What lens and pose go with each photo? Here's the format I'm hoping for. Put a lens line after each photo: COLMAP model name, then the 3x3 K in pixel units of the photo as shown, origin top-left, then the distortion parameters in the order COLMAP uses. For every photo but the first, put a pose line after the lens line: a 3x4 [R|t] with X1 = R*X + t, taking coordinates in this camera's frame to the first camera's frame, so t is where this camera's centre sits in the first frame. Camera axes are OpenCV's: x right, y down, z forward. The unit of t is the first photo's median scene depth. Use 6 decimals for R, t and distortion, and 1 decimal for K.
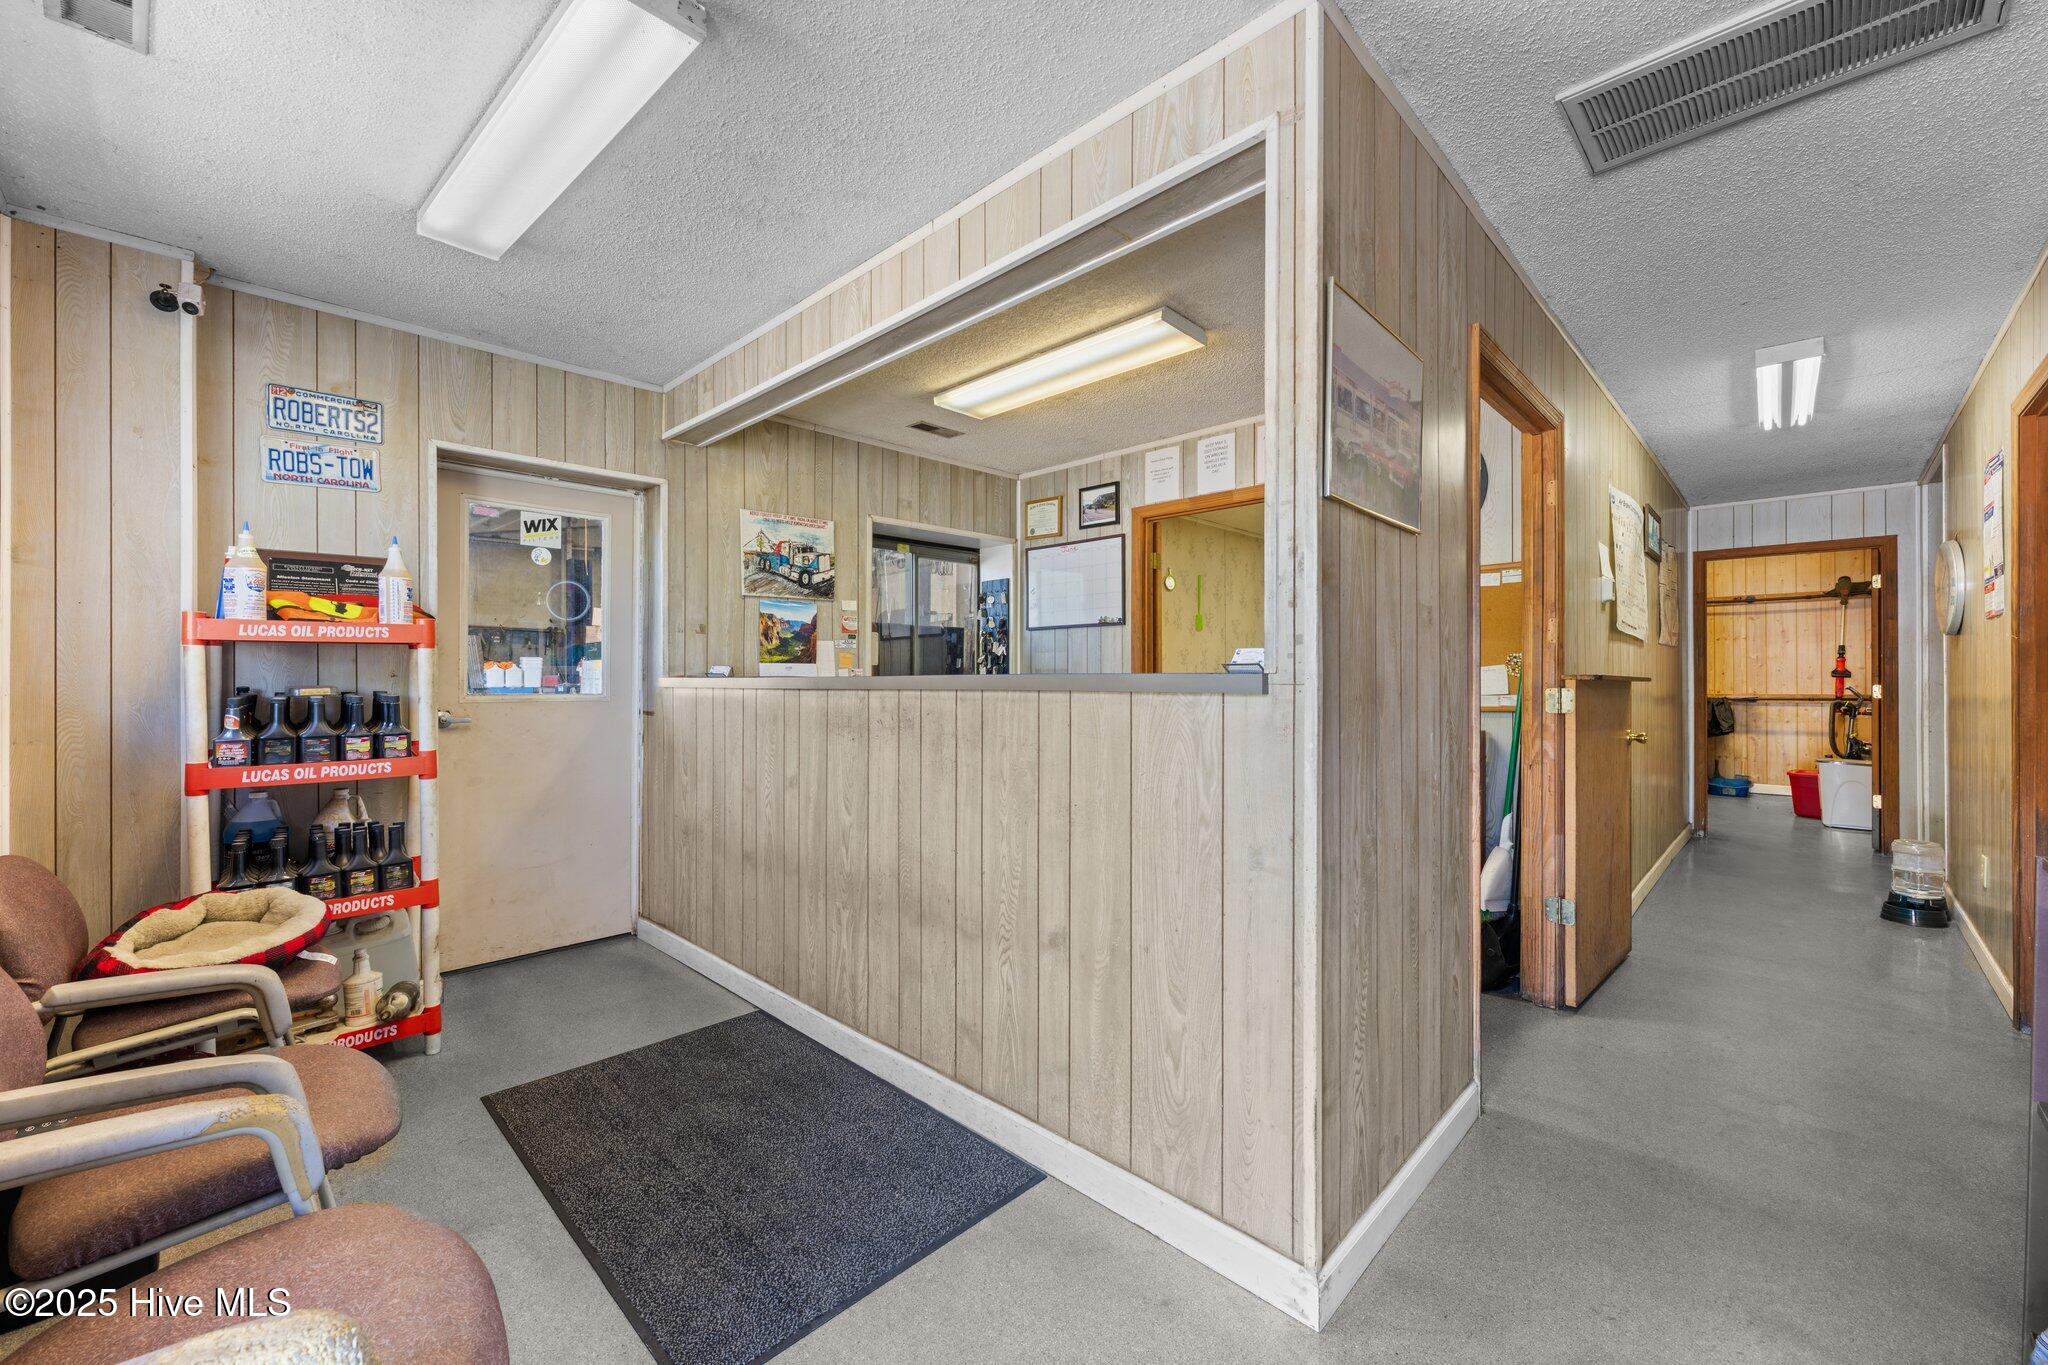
lens RADIAL K [[815.2, 0, 1024.4], [0, 815.2, 677.7], [0, 0, 1]] dist [-0.003010, 0.000093]
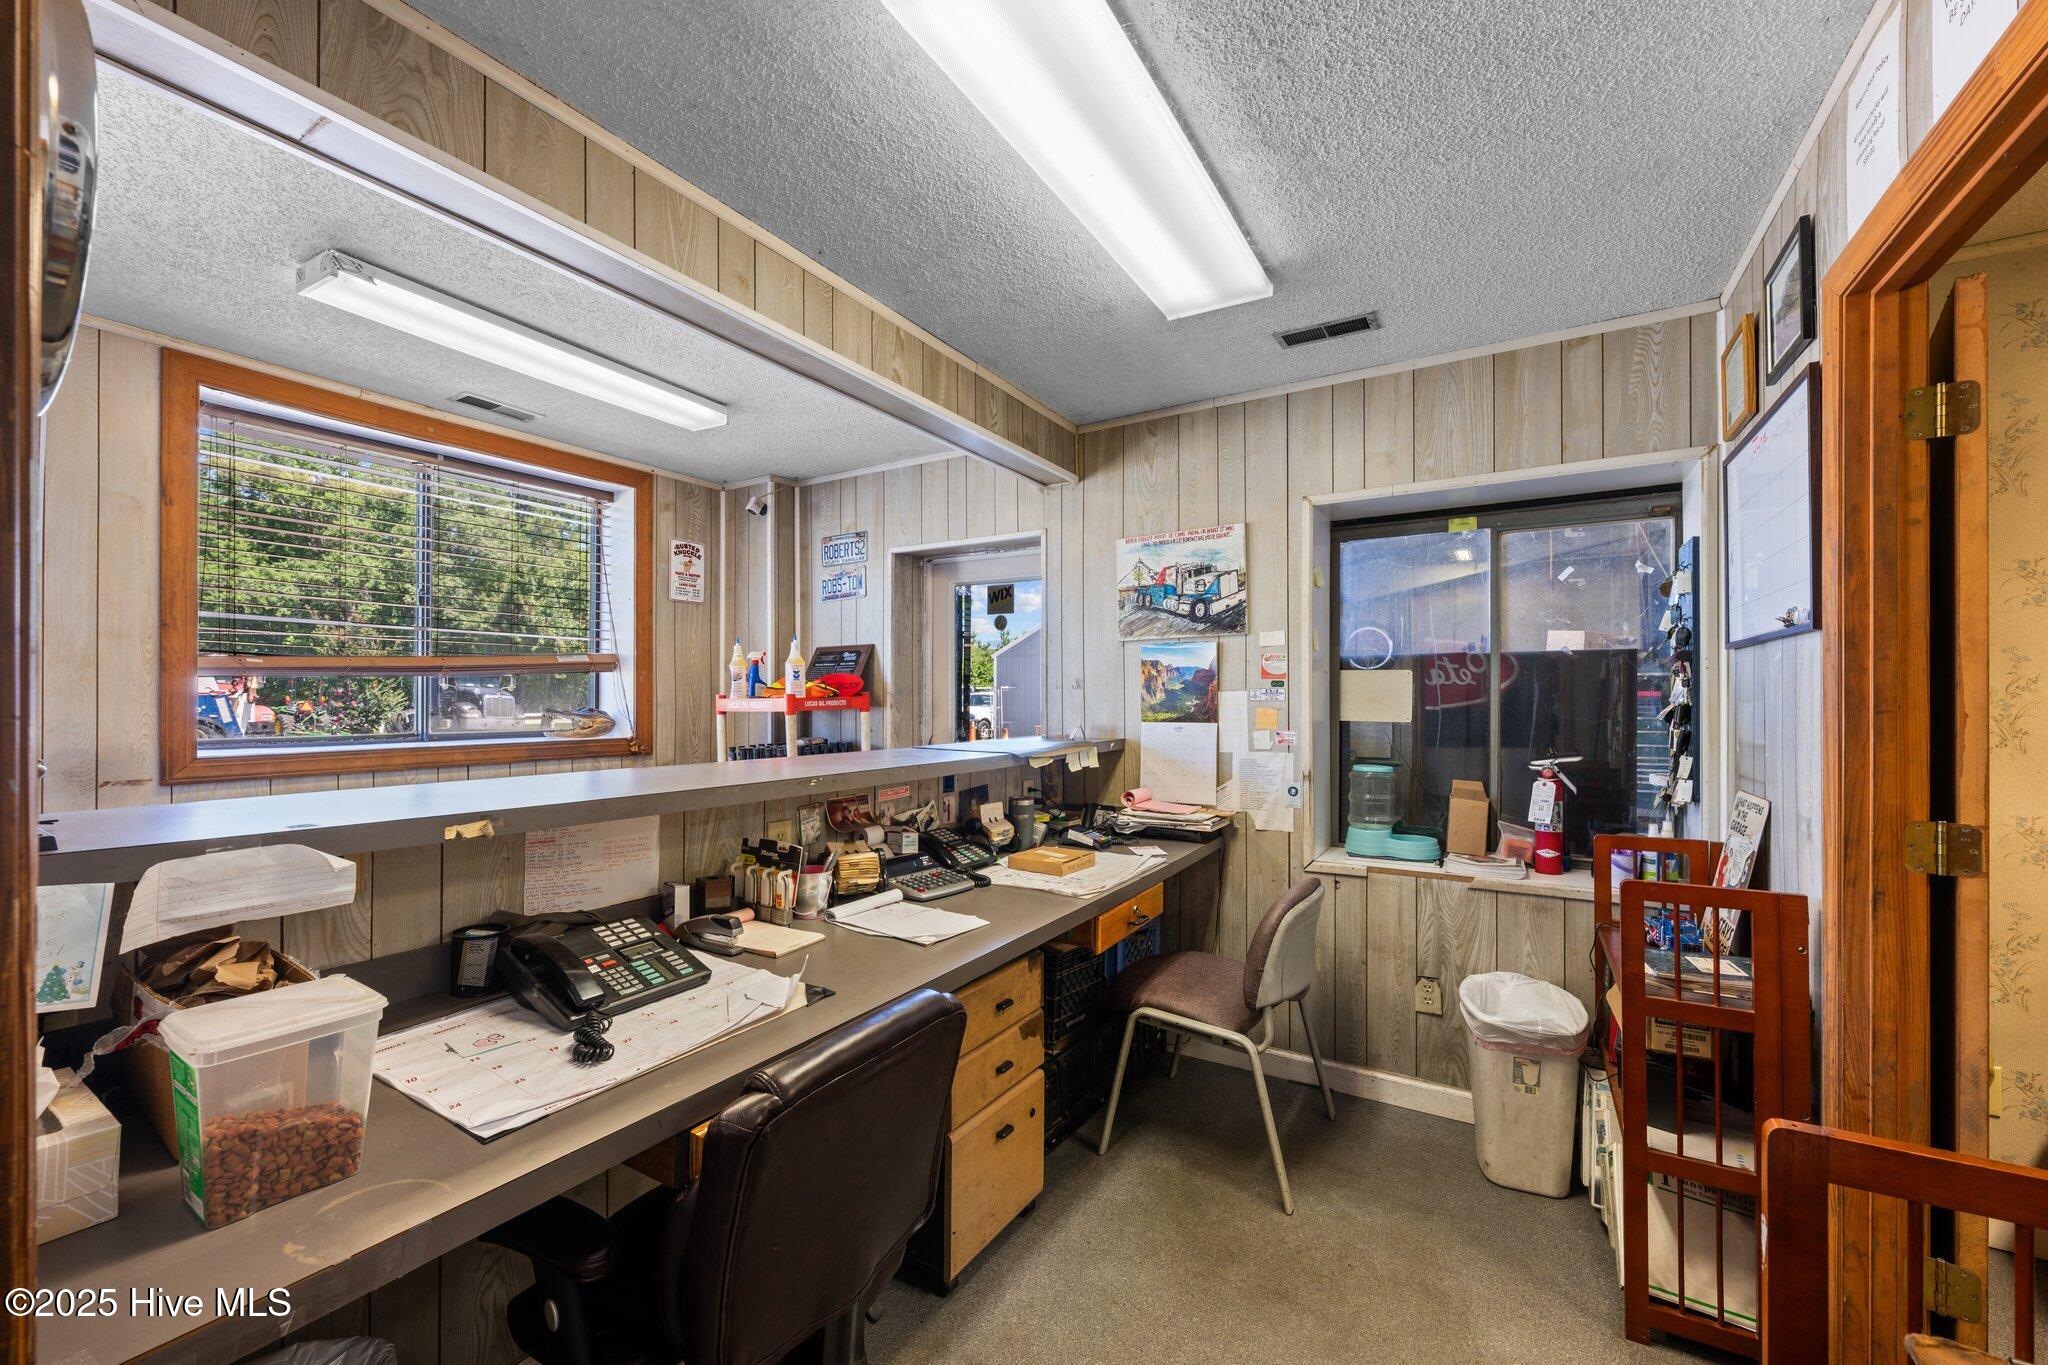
lens RADIAL K [[815.2, 0, 1023.7], [0, 815.2, 695.7], [0, 0, 1]] dist [-0.003010, 0.000093]
pose [[0.233670, -0.004742, -0.972305, 0.425337], [0.001947, 0.999988, -0.004409, -0.039492], [0.972314, -0.000863, 0.233676, 0.669002]]
